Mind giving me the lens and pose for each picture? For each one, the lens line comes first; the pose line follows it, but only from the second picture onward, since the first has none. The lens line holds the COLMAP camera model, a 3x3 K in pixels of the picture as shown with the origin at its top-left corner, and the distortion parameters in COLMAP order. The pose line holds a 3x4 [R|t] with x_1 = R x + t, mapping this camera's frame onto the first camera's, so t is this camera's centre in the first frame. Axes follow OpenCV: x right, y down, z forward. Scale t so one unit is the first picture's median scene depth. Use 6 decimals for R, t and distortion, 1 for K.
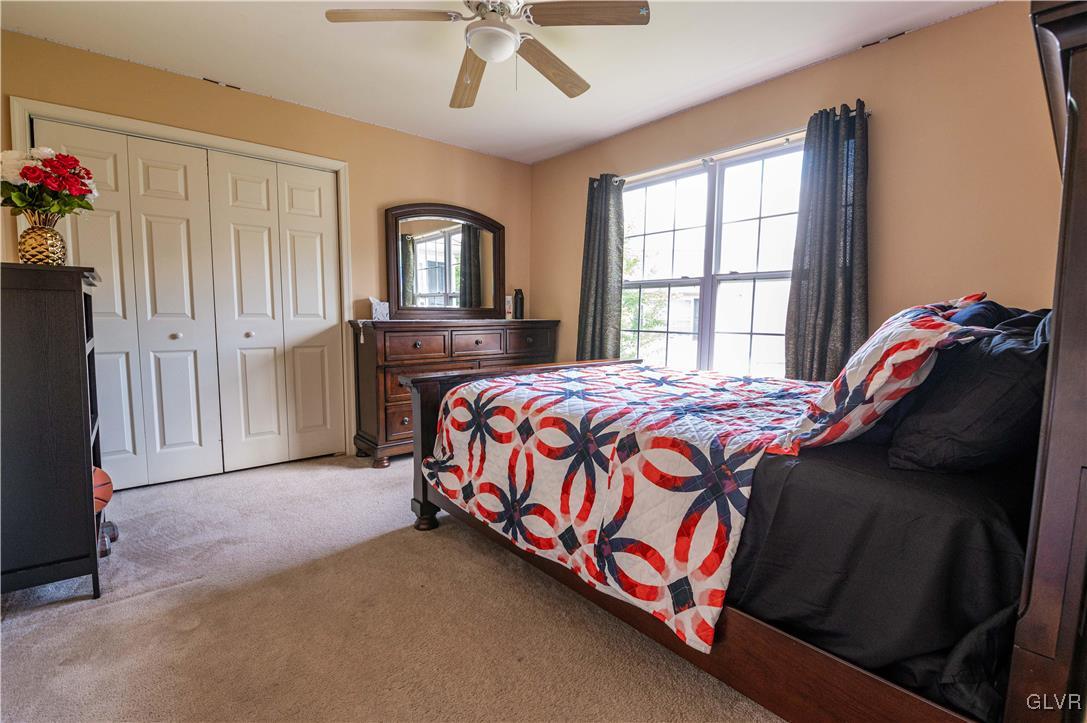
lens RADIAL K [[474.3, 0, 546.4], [0, 474.3, 356.2], [0, 0, 1]] dist [0.001767, -0.011609]
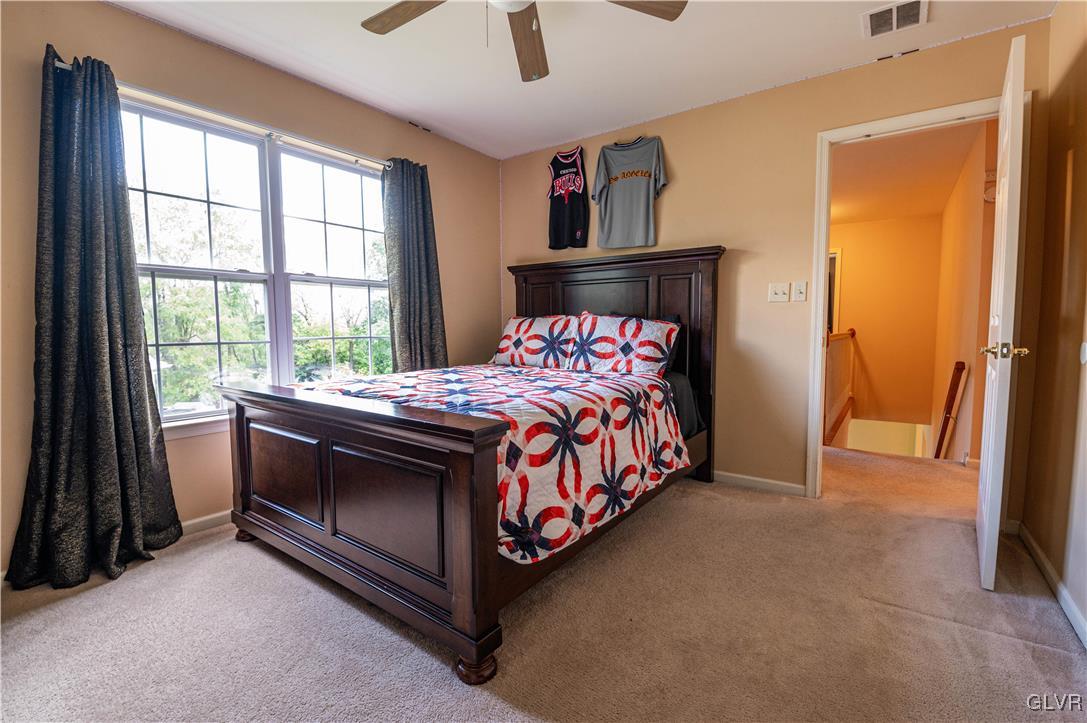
lens RADIAL K [[474.3, 0, 546.4], [0, 474.3, 356.2], [0, 0, 1]] dist [0.001767, -0.011609]
pose [[-0.213560, -0.075379, 0.974018, -0.643711], [0.086144, 0.991682, 0.095634, -0.067181], [-0.973125, 0.104329, -0.205290, 0.778109]]
